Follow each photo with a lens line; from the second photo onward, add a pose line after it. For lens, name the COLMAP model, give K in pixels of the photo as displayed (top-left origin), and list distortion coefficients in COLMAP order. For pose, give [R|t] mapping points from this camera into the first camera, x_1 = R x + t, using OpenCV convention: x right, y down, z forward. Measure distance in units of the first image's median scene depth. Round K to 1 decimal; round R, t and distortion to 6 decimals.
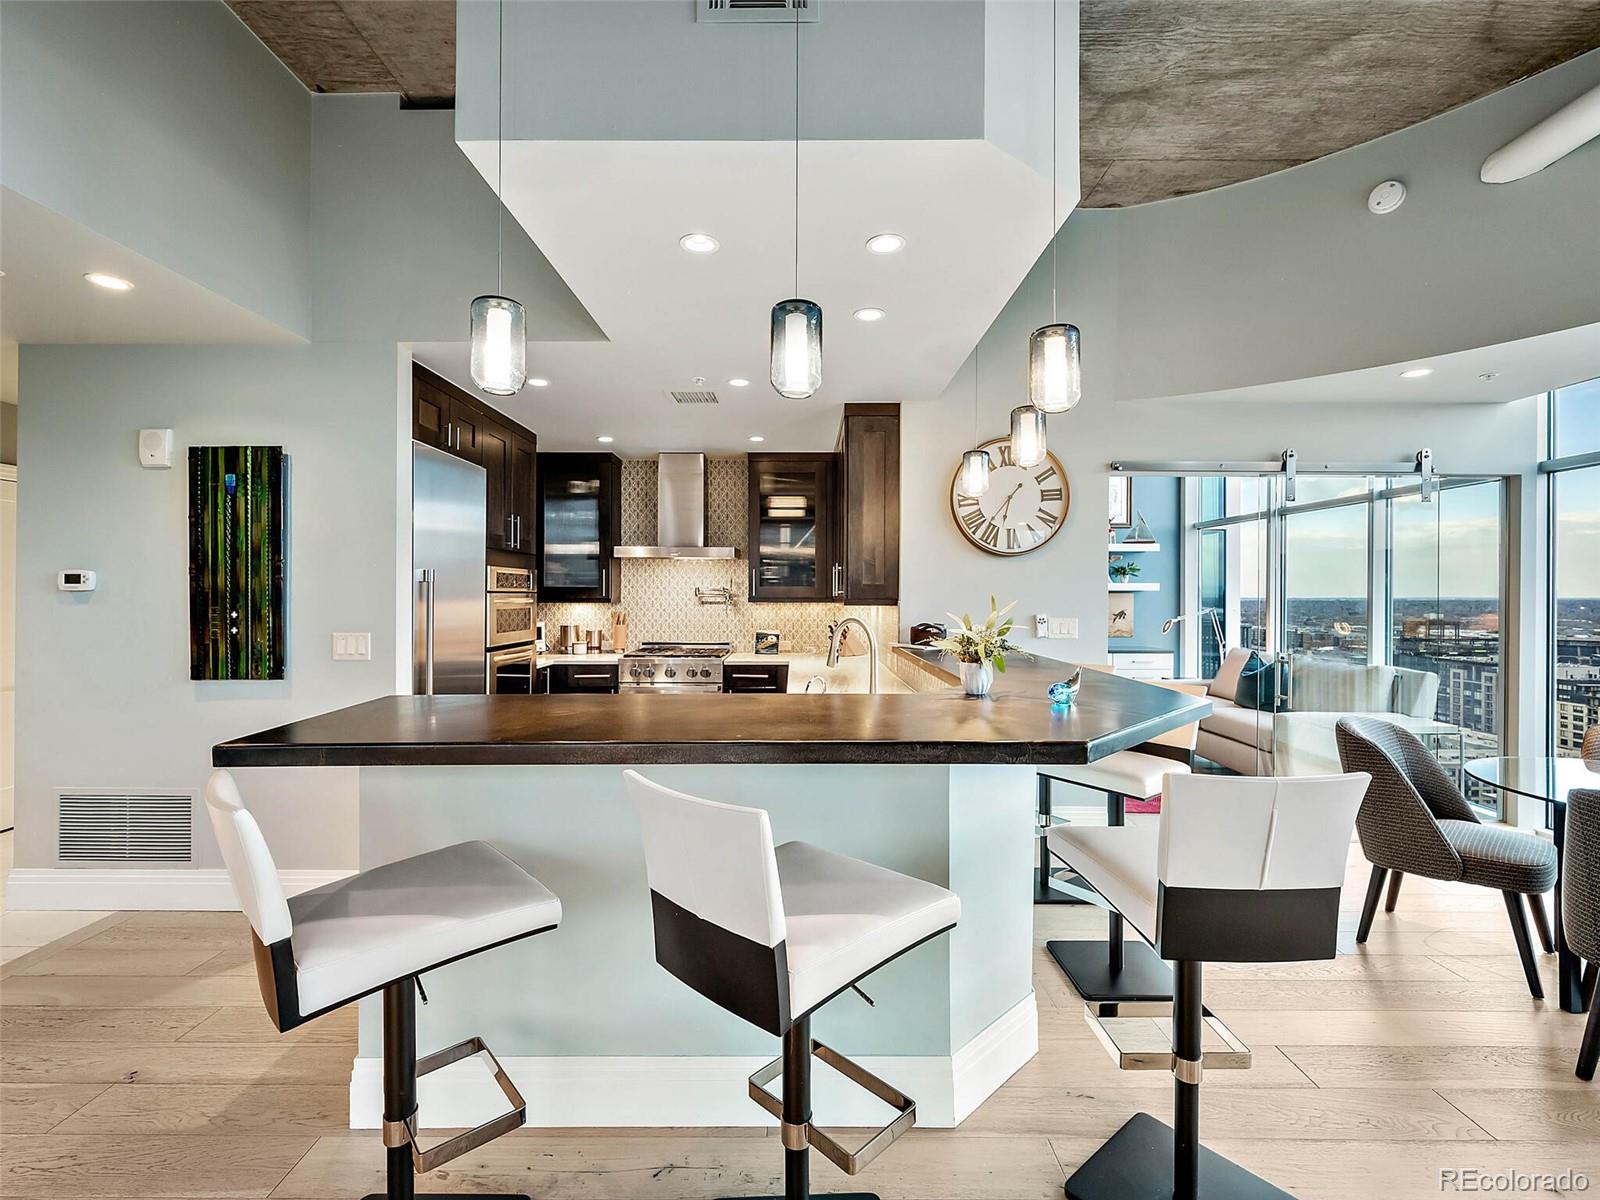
lens RADIAL K [[710.9, 0, 796.7], [0, 710.9, 588.9], [0, 0, 1]] dist [-0.003341, 0.000236]
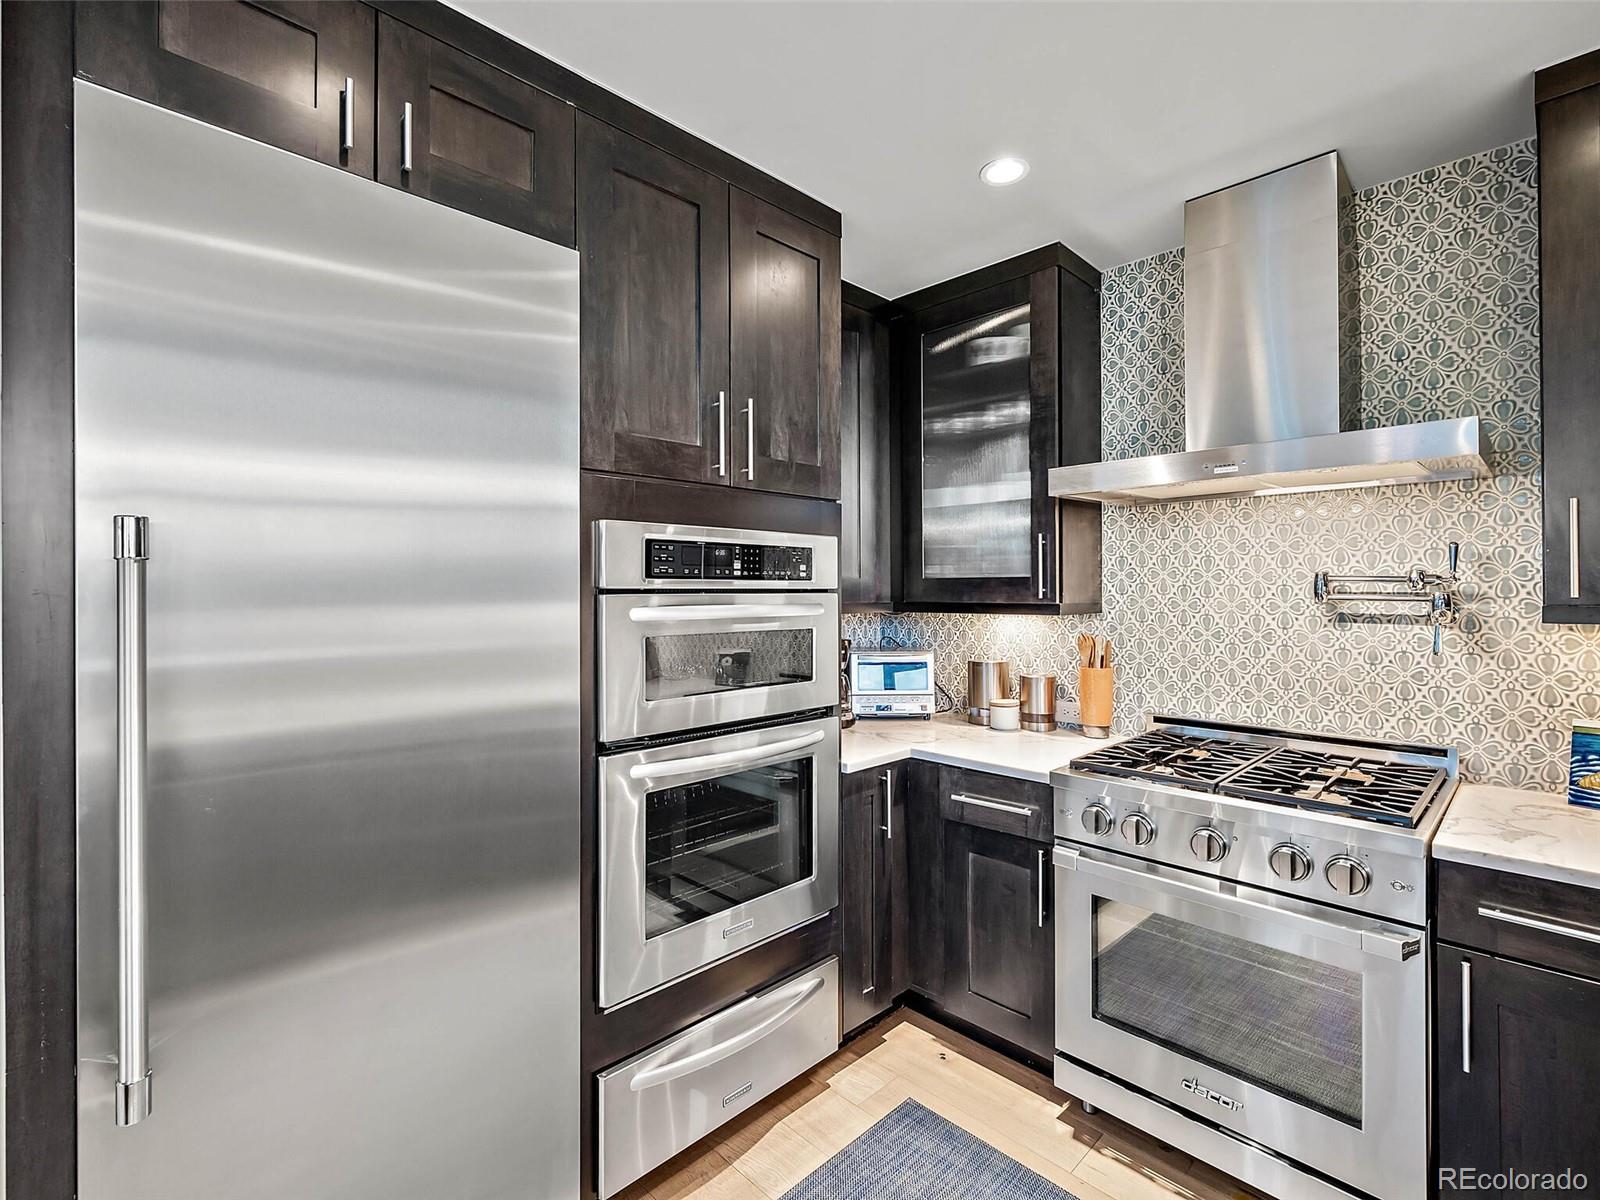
lens RADIAL K [[744.6, 0, 798.8], [0, 744.6, 588.4], [0, 0, 1]] dist [0.000028, 0.000636]
pose [[0.708524, -0.007007, -0.705652, -0.068591], [0.009945, 0.999951, 0.000056, 0.002980], [0.705617, -0.007057, 0.708559, 0.597070]]
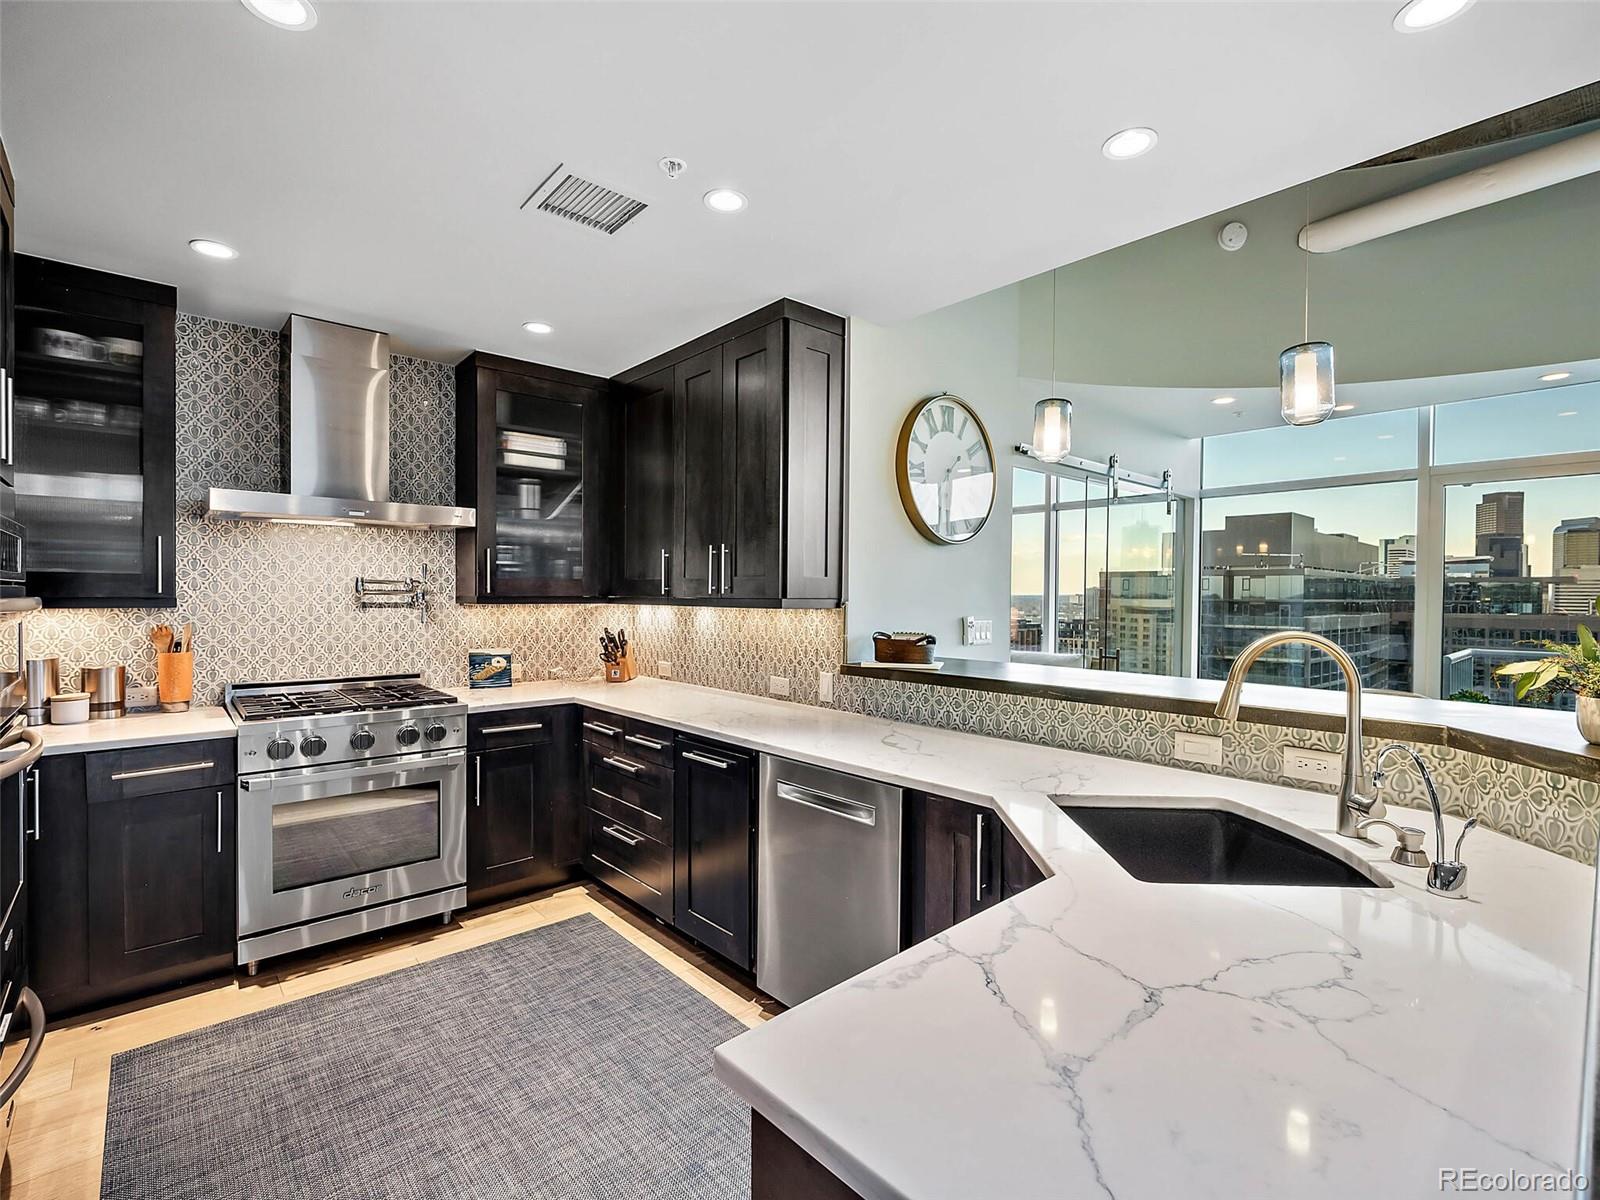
lens RADIAL K [[744.6, 0, 788.3], [0, 744.6, 599.7], [0, 0, 1]] dist [0.000028, 0.000636]
pose [[0.746524, -0.004415, 0.665344, -0.287841], [-0.009034, 0.999819, 0.016770, 0.002489], [-0.665297, -0.018530, 0.746349, 0.360293]]
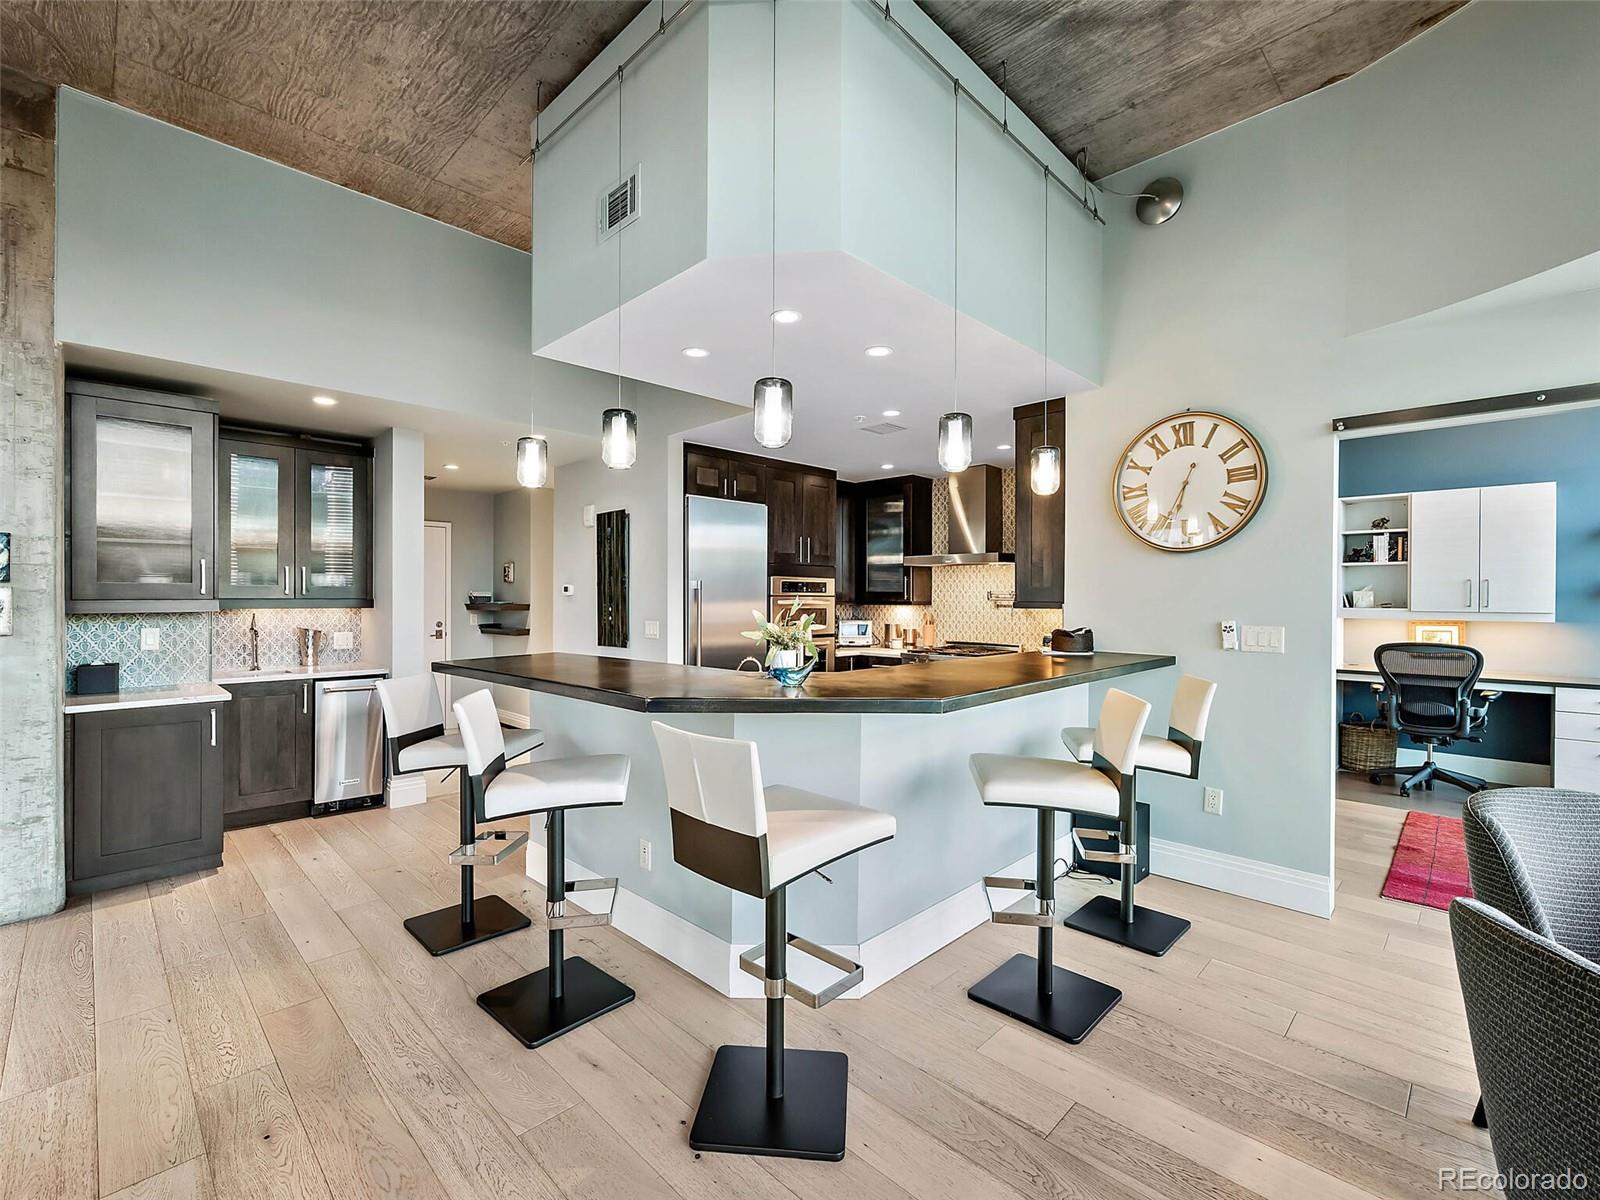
lens RADIAL K [[710.9, 0, 802.9], [0, 710.9, 597.6], [0, 0, 1]] dist [-0.003341, 0.000236]
pose [[0.719797, -0.001217, -0.694183, 0.409951], [0.004770, 0.999984, 0.003193, 0.002828], [0.694168, -0.005609, 0.719791, 0.049089]]
